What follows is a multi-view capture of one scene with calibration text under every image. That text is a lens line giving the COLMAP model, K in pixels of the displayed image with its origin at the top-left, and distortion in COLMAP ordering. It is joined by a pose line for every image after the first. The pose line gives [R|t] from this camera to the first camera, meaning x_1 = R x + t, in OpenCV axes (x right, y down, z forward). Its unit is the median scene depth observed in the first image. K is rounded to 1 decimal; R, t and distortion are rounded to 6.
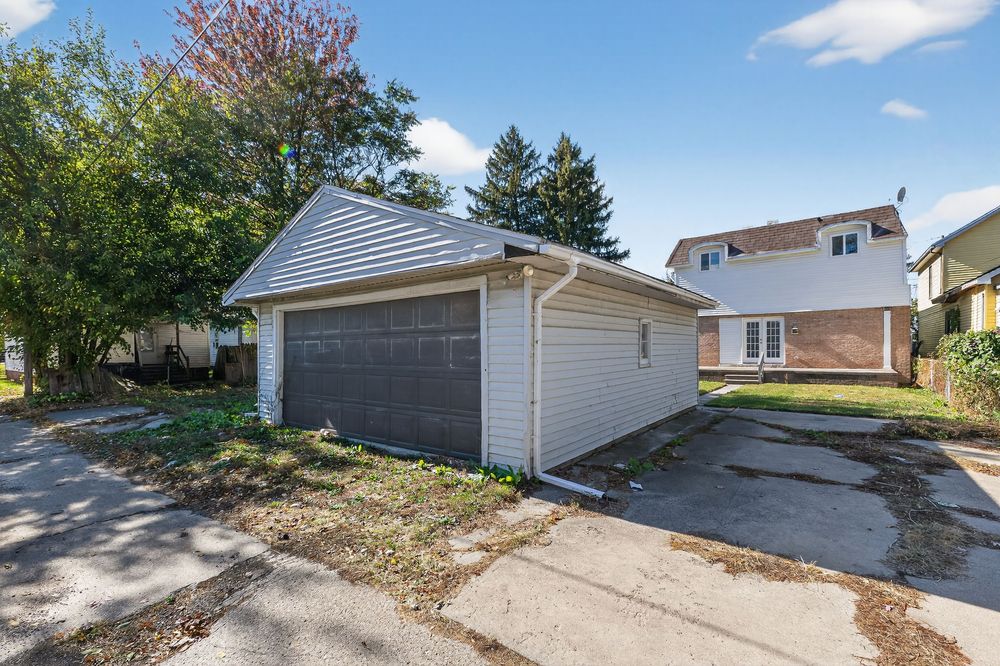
lens RADIAL K [[434.8, 0, 495.2], [0, 434.8, 355.1], [0, 0, 1]] dist [0.009367, -0.001590]
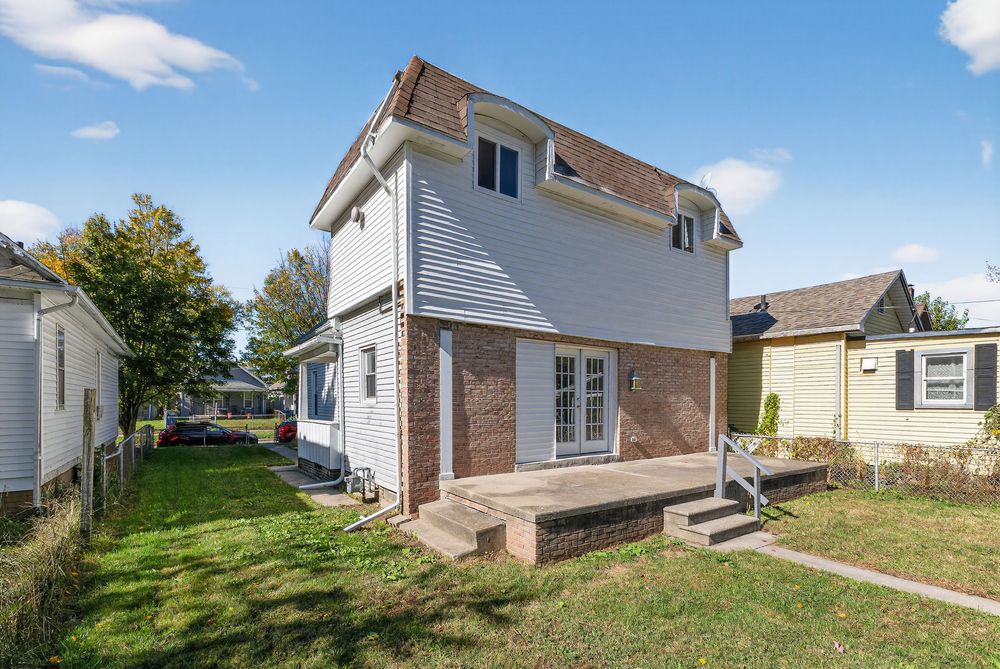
lens RADIAL K [[434.8, 0, 502.3], [0, 434.8, 392.2], [0, 0, 1]] dist [0.009367, -0.001590]
pose [[0.304741, 0.027535, 0.952037, 0.183099], [0.001215, 0.999570, -0.029299, -0.030273], [-0.952434, 0.010086, 0.304577, 0.958011]]
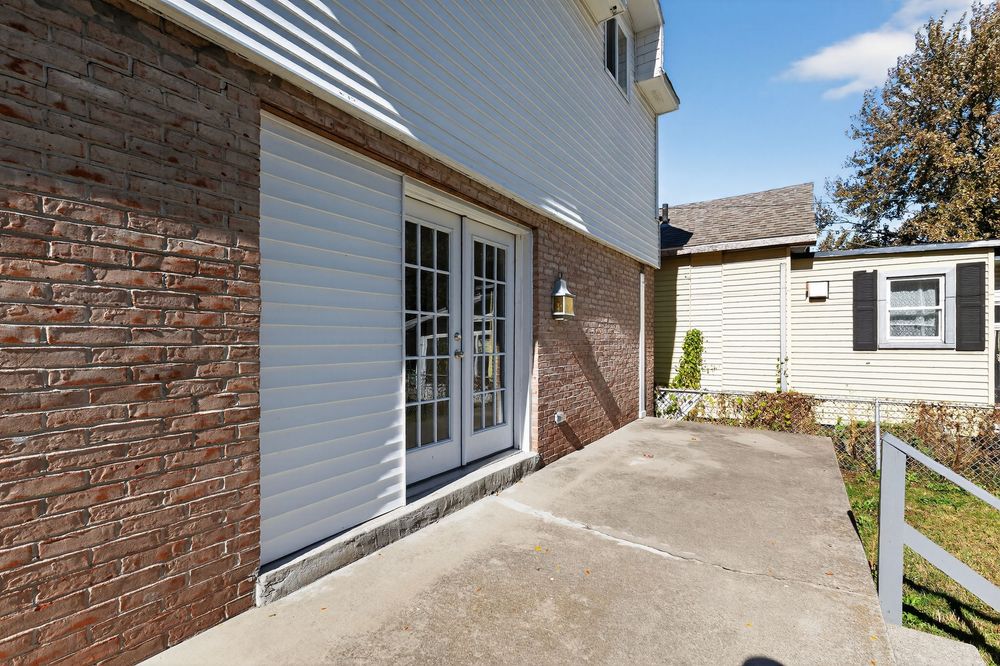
lens RADIAL K [[434.8, 0, 499.2], [0, 434.8, 335.8], [0, 0, 1]] dist [0.009367, -0.001590]
pose [[-0.069359, 0.022176, 0.997345, 0.440225], [0.009989, 0.999718, -0.021534, -0.031659], [-0.997542, 0.008469, -0.069561, 1.013310]]
